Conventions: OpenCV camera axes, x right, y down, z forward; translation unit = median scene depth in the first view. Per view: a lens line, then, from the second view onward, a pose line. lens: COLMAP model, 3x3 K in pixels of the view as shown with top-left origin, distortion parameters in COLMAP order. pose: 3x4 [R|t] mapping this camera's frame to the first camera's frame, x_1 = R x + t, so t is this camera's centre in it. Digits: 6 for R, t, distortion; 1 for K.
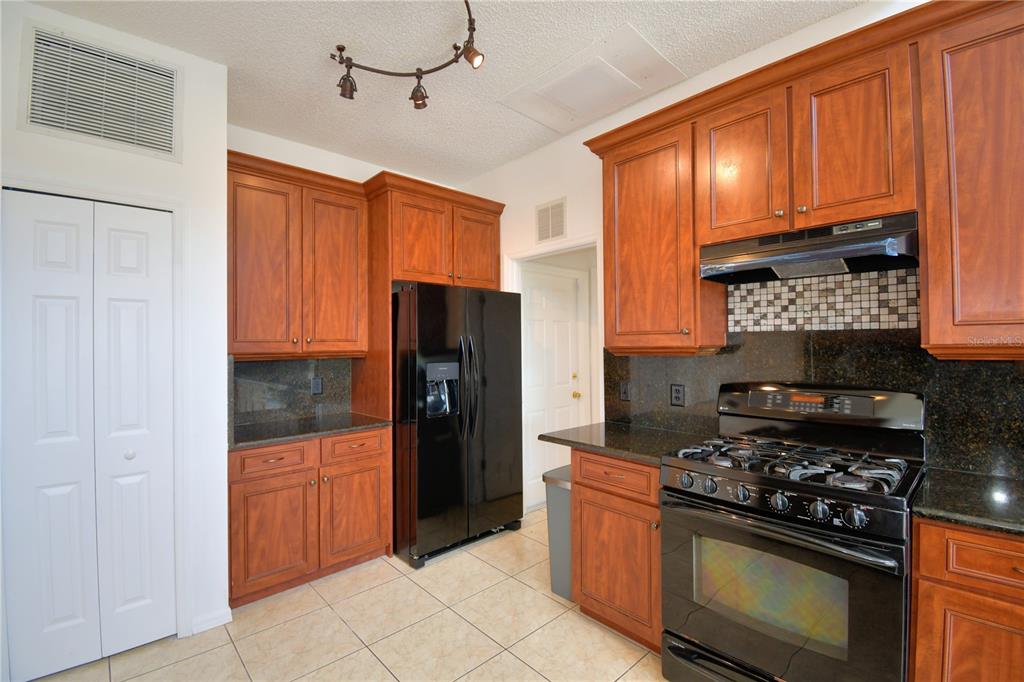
lens RADIAL K [[450.6, 0, 508.8], [0, 450.6, 342.0], [0, 0, 1]] dist [0.017160, -0.021139]
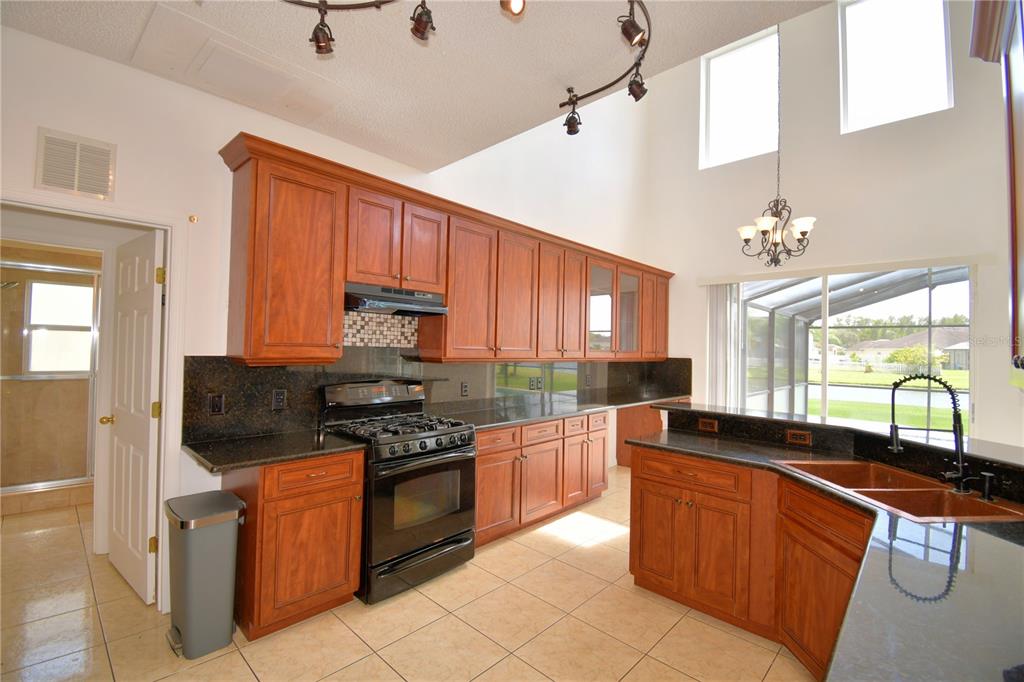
lens RADIAL K [[450.6, 0, 508.8], [0, 450.6, 342.0], [0, 0, 1]] dist [0.017160, -0.021139]
pose [[-0.068496, 0.021545, 0.997419, -0.907802], [-0.032115, 0.999201, -0.023789, -0.019270], [-0.997134, -0.033661, -0.067749, 0.609410]]
